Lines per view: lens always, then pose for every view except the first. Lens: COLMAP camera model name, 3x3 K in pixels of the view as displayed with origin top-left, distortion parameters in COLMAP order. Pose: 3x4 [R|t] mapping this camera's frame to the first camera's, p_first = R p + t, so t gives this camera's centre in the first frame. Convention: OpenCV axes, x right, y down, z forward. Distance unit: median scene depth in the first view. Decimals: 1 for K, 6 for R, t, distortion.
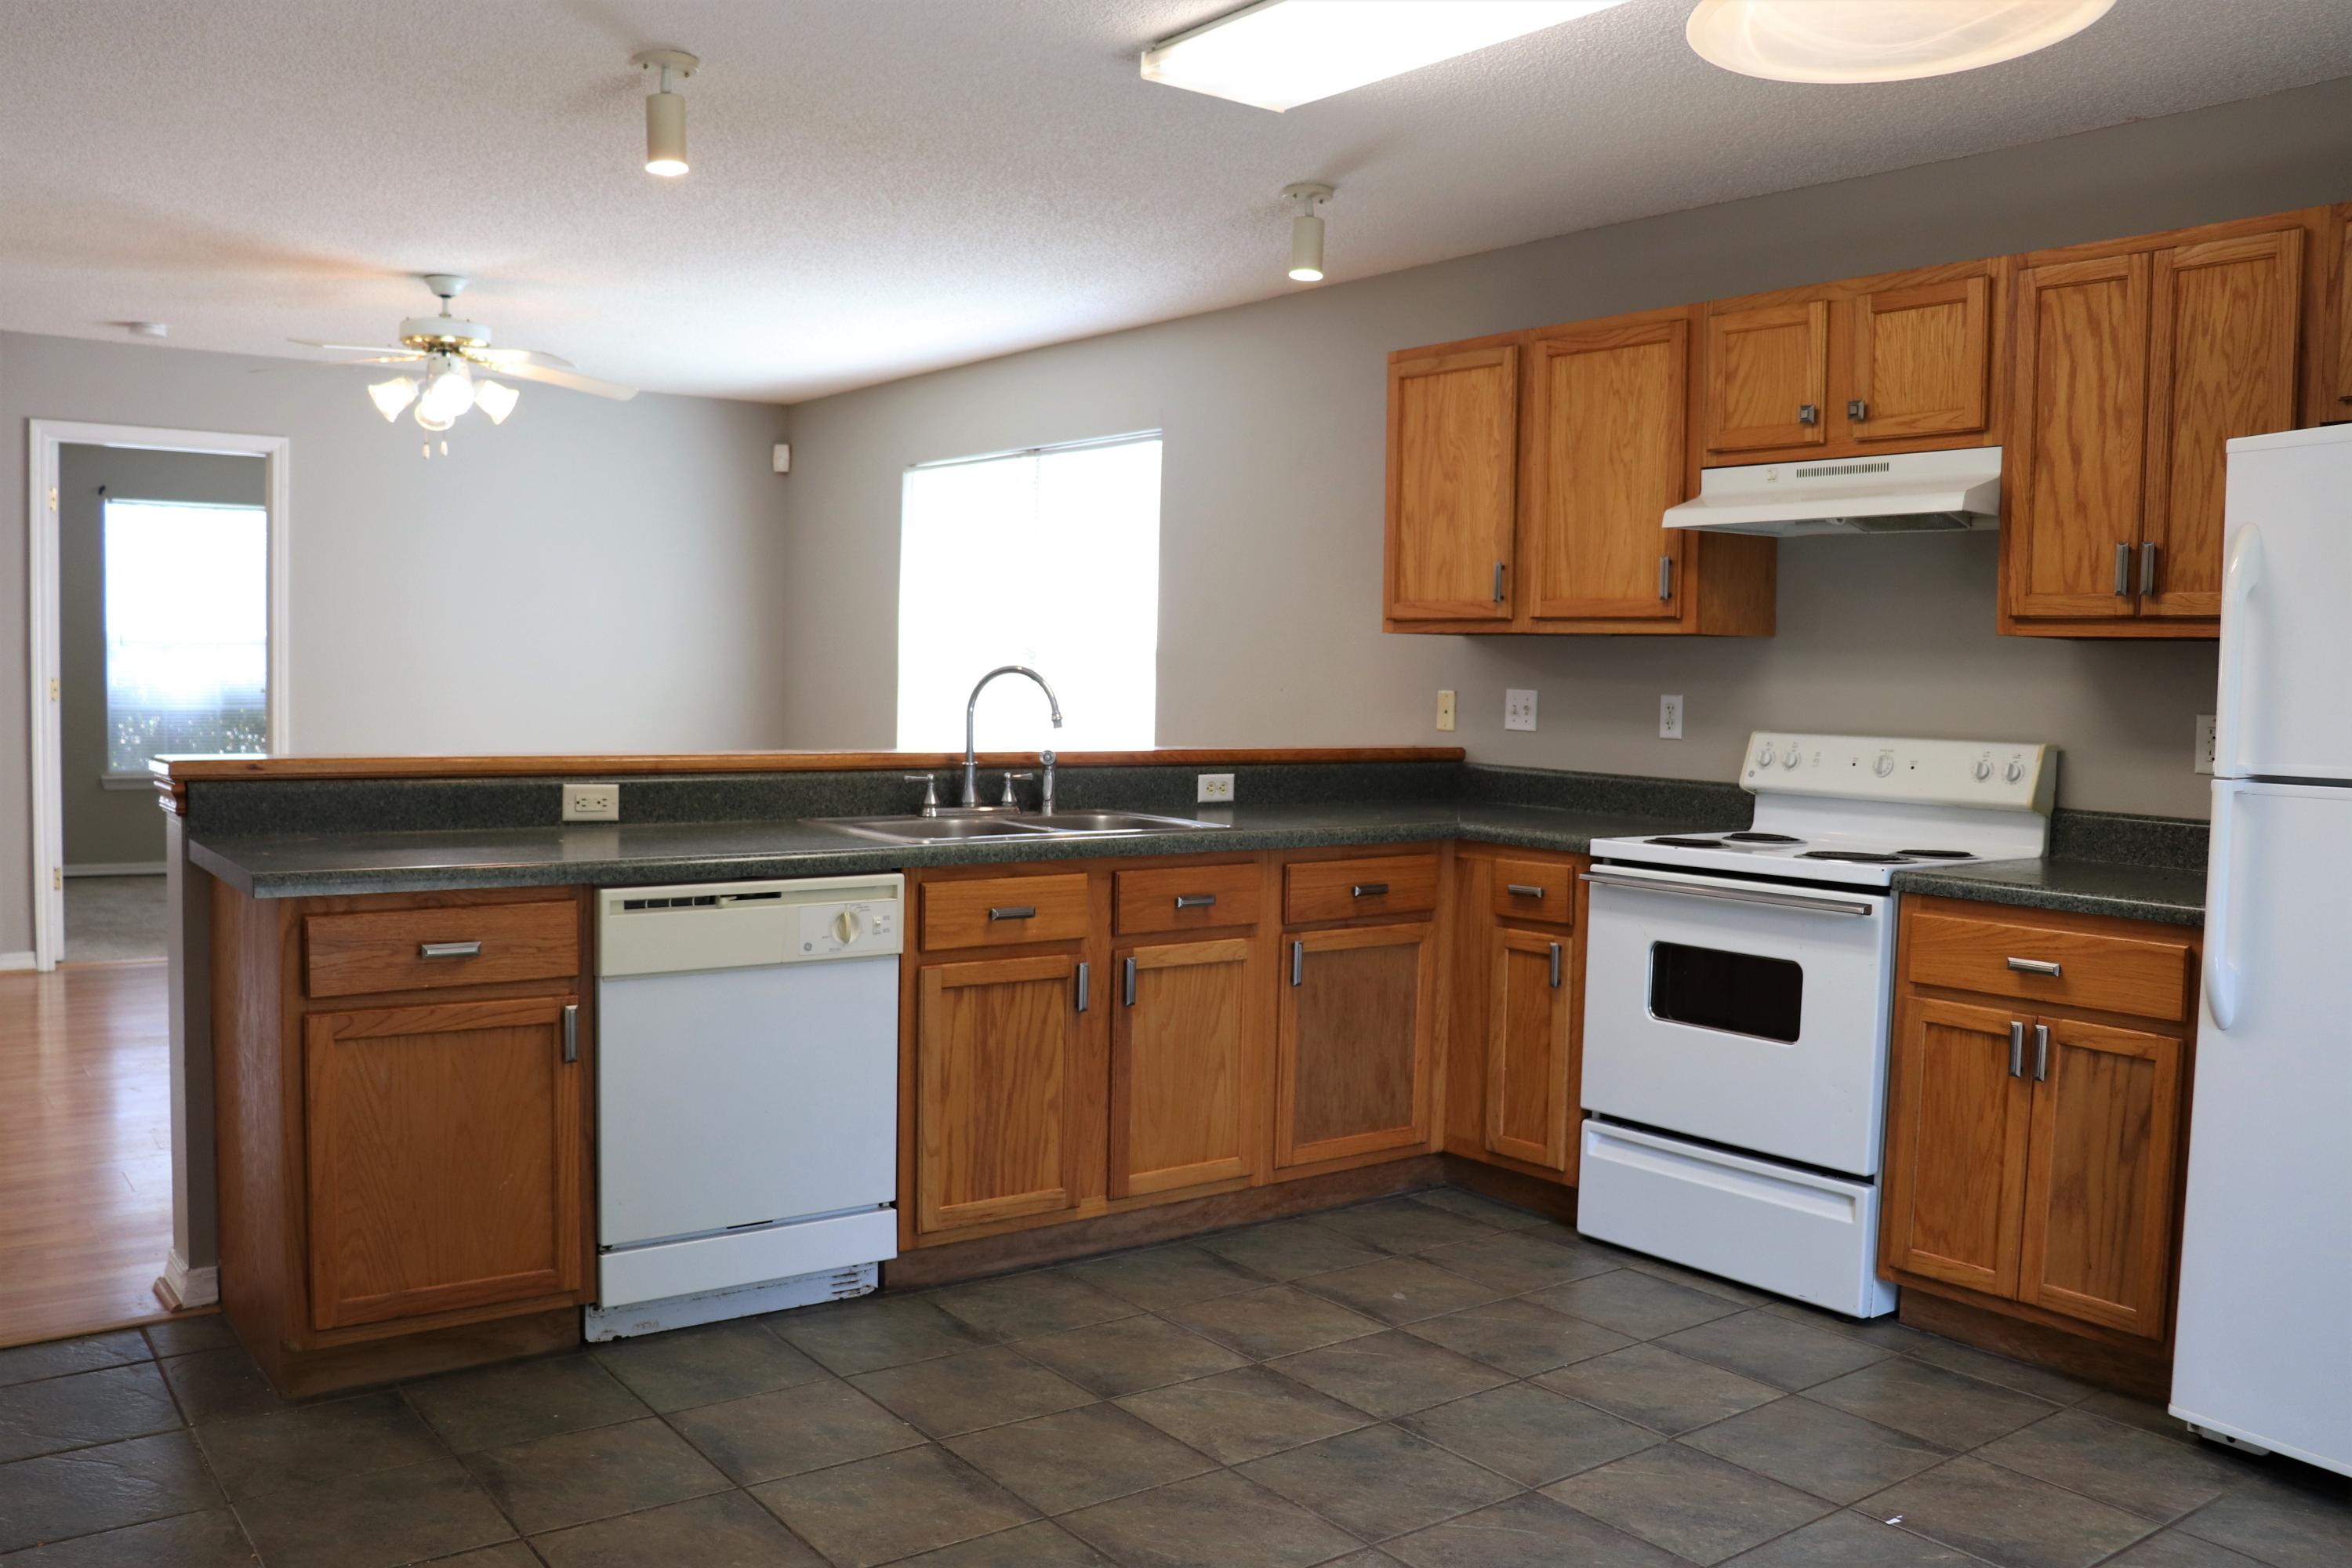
lens RADIAL K [[1941.2, 0, 1173.7], [0, 1941.2, 790.3], [0, 0, 1]] dist [-0.169874, 0.151453]
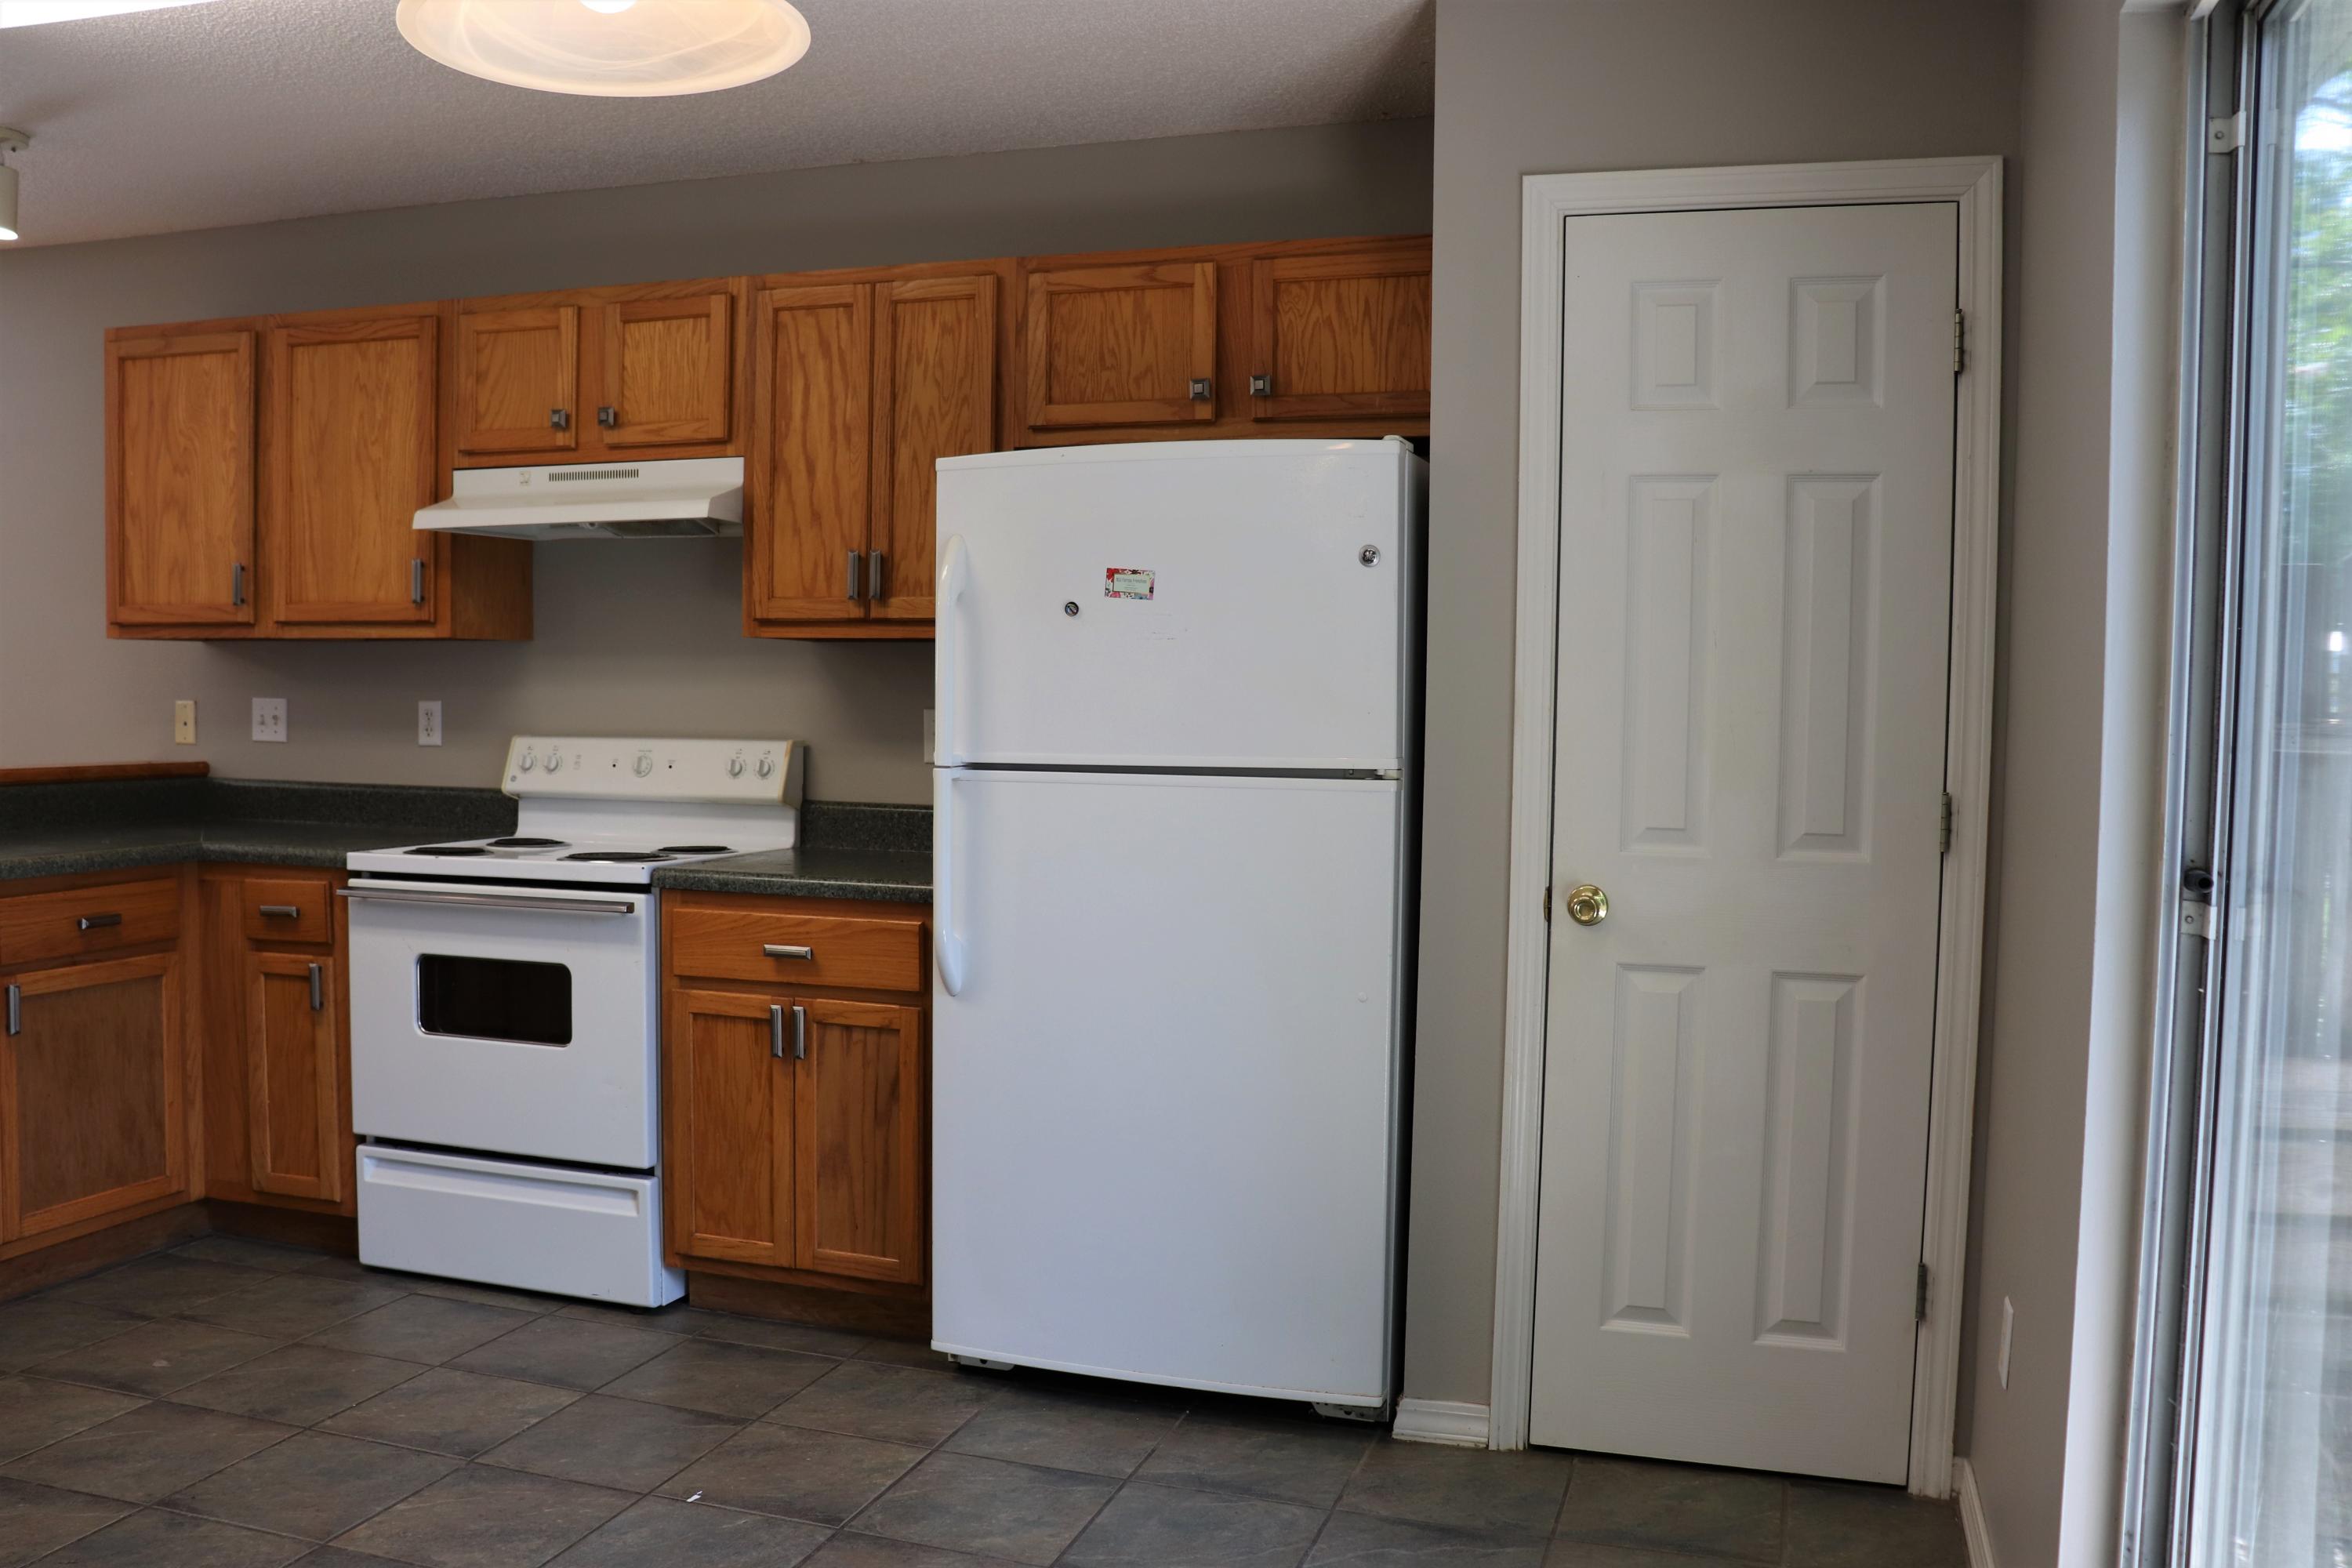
lens RADIAL K [[1941.2, 0, 1168.7], [0, 1941.2, 792.3], [0, 0, 1]] dist [-0.169874, 0.151453]
pose [[0.817796, -0.038706, 0.574205, 0.012126], [0.039094, 0.999167, 0.011674, 0.000258], [-0.574178, 0.012900, 0.818629, -0.004891]]
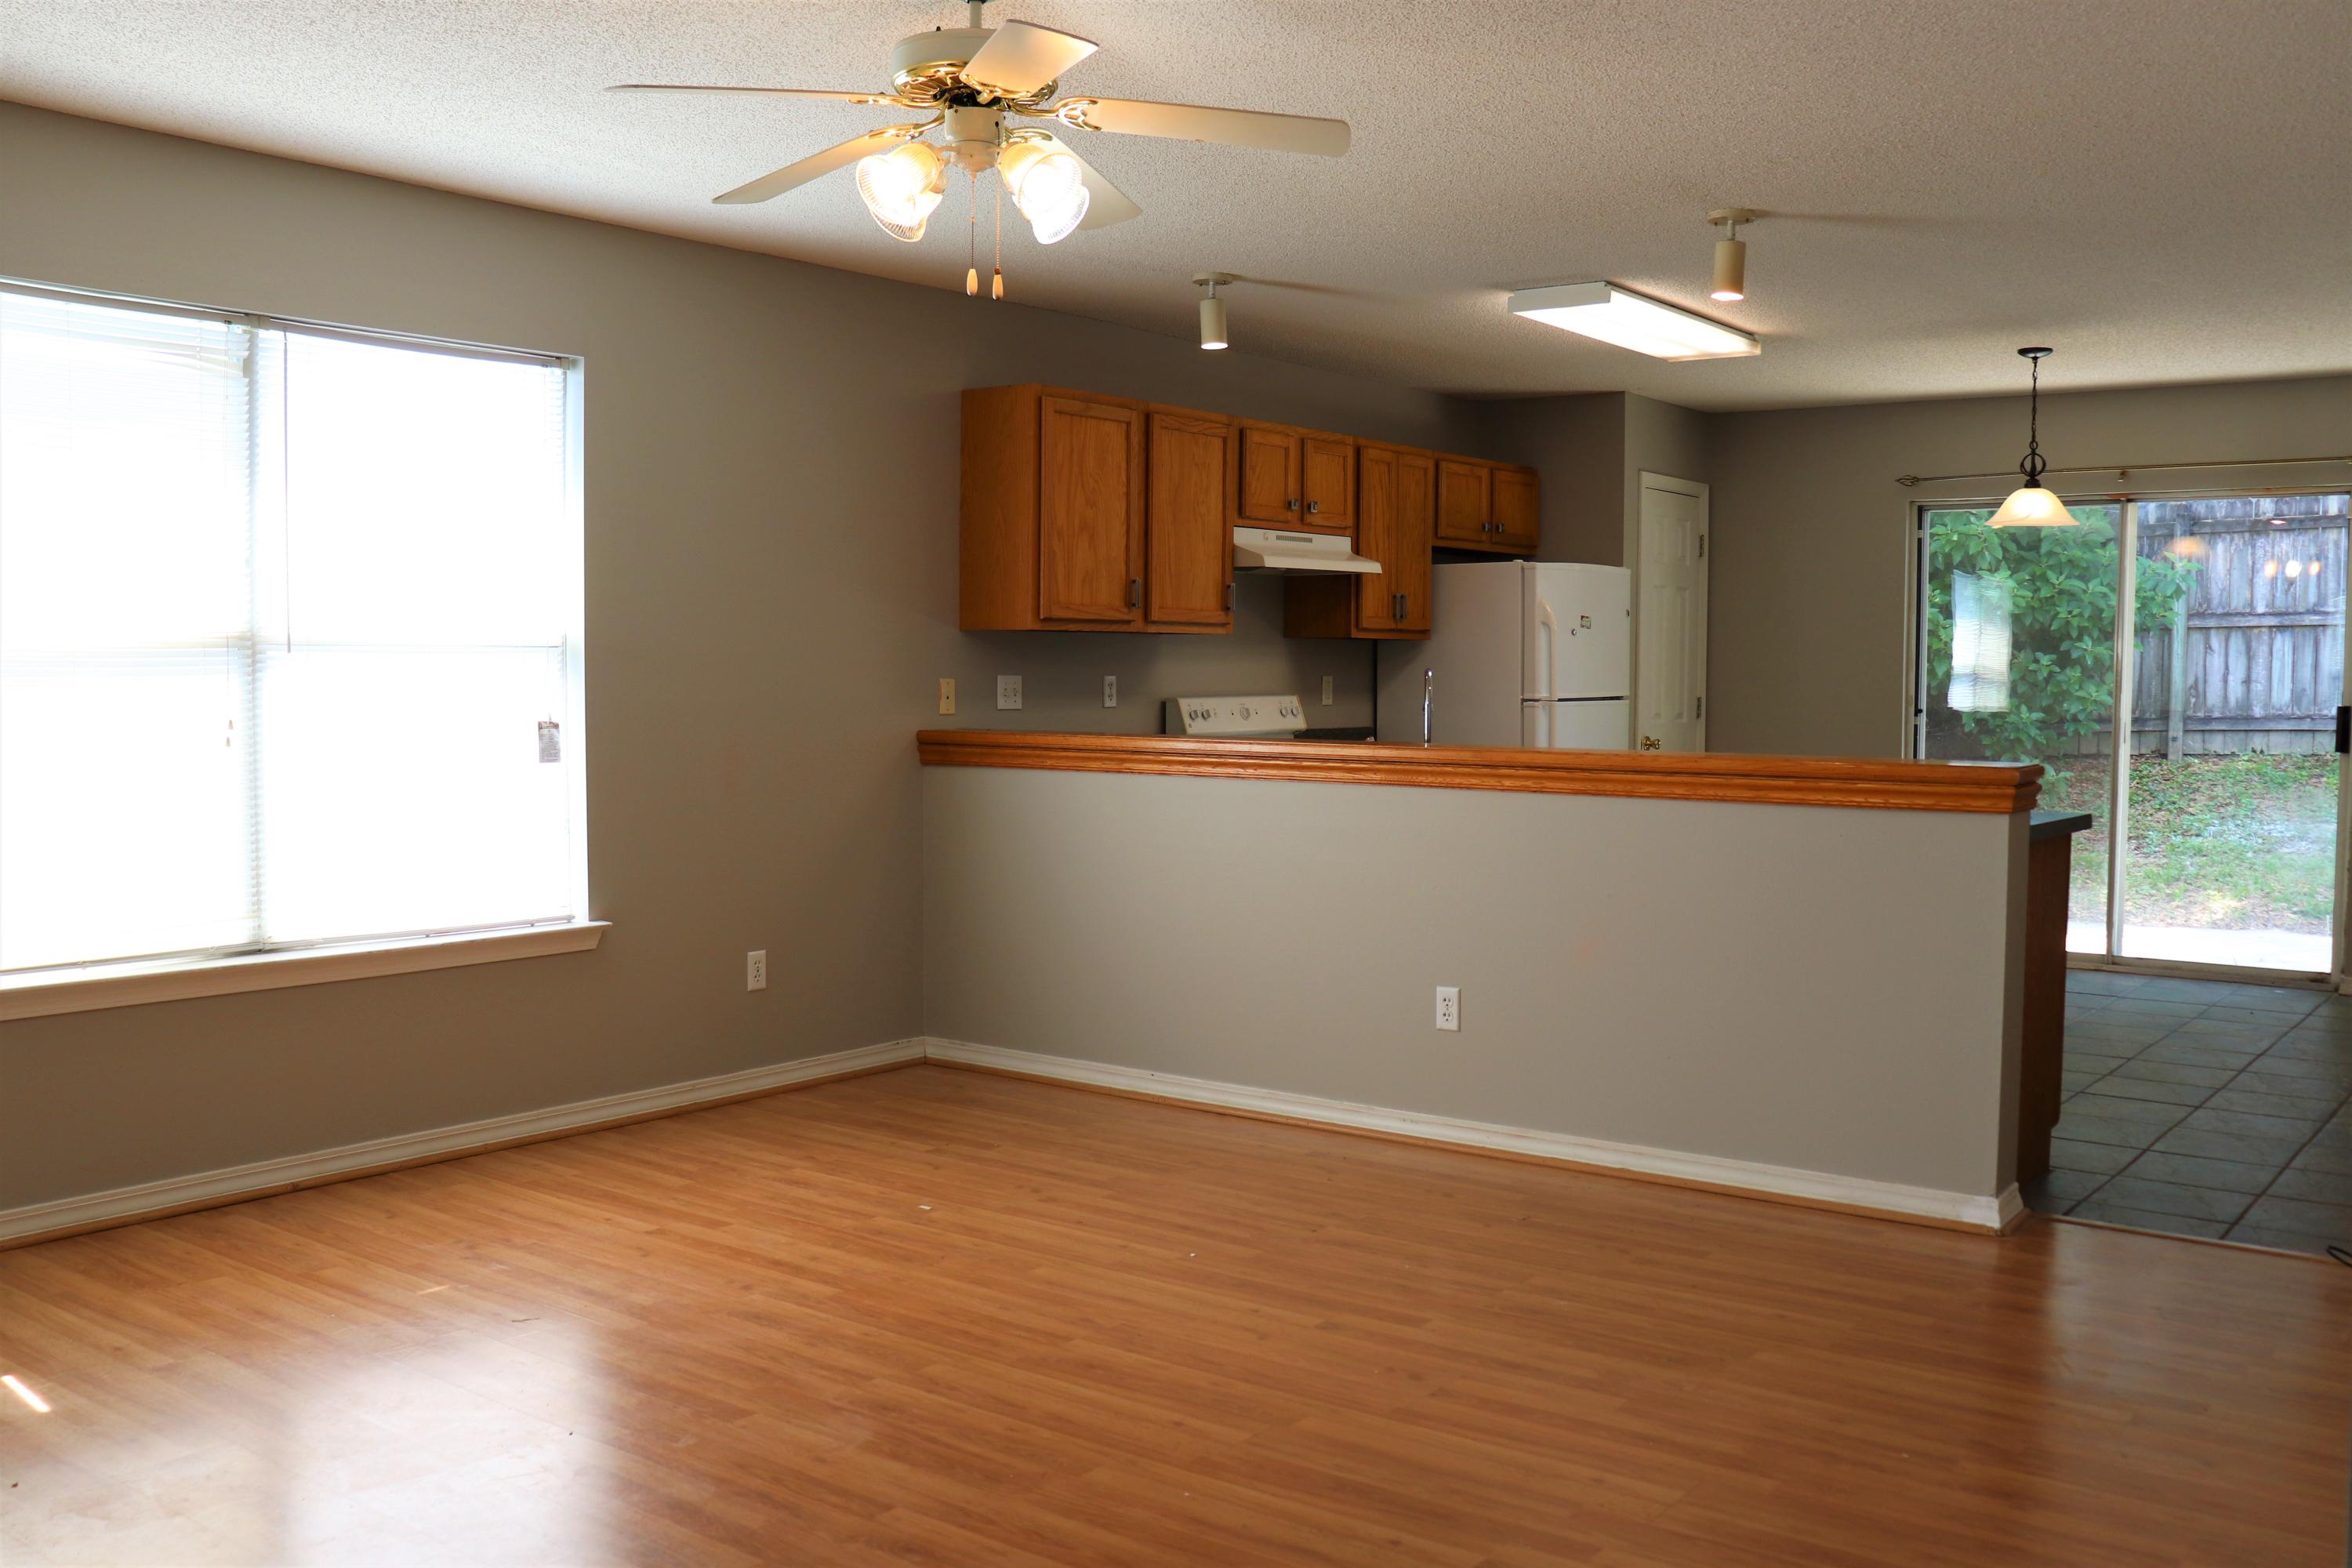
lens RADIAL K [[2102.9, 0, 1157.6], [0, 2102.9, 783.0], [0, 0, 1]] dist [-0.081301, 0.002435]
pose [[-0.273684, -0.079027, 0.958568, -1.313264], [0.048098, 0.994247, 0.095701, -0.126475], [-0.960616, 0.072297, -0.268308, 1.504986]]
